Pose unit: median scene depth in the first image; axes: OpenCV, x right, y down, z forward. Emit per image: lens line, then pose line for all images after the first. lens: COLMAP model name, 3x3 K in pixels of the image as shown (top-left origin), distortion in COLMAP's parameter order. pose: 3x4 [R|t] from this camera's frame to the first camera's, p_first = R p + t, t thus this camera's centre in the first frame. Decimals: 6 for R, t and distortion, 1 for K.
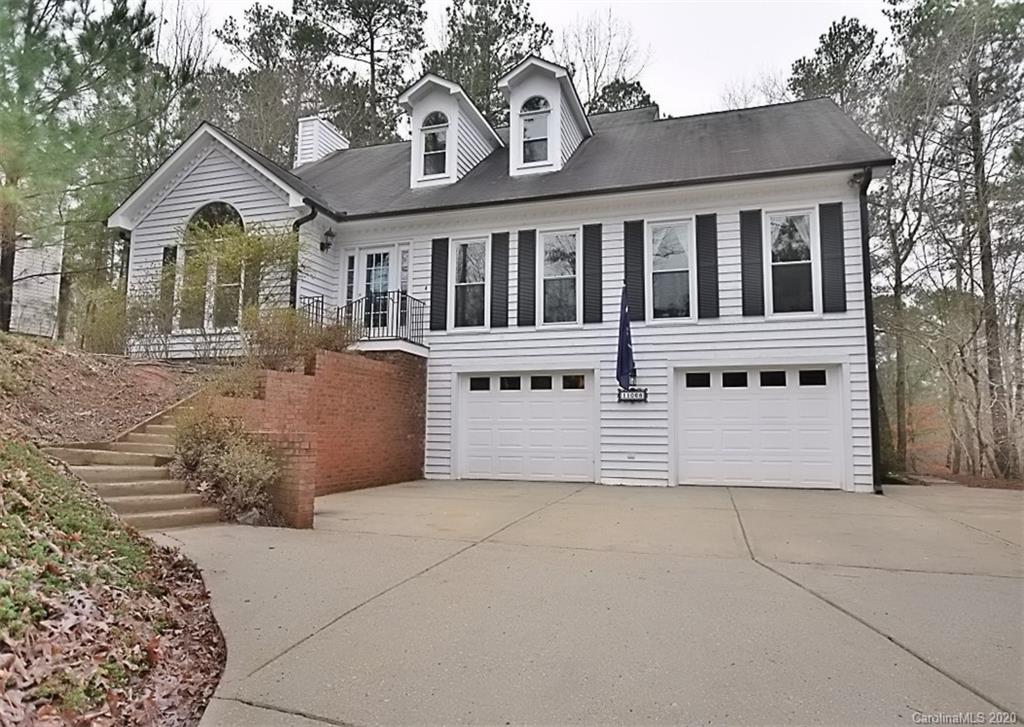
lens RADIAL K [[630.2, 0, 511.0], [0, 630.2, 362.5], [0, 0, 1]] dist [-0.015198, 0.005916]
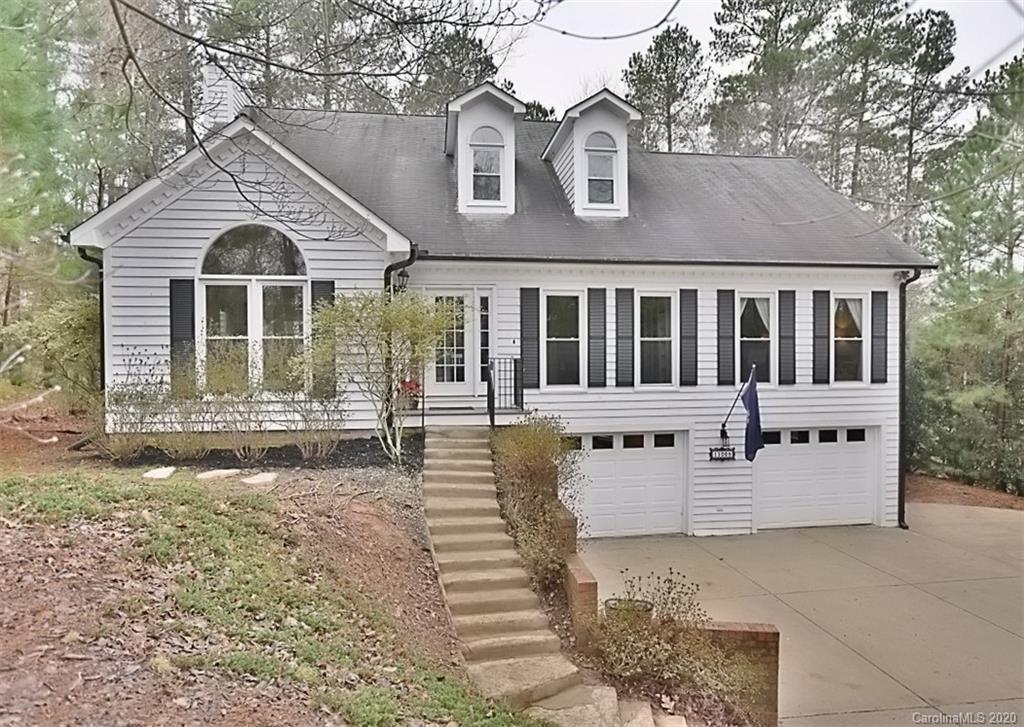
lens RADIAL K [[630.2, 0, 509.8], [0, 630.2, 361.7], [0, 0, 1]] dist [-0.015198, 0.005916]
pose [[0.903206, -0.018423, 0.428812, -0.570073], [-0.033093, 0.993115, 0.112370, -0.204678], [-0.427930, -0.115684, 0.896378, 0.189437]]
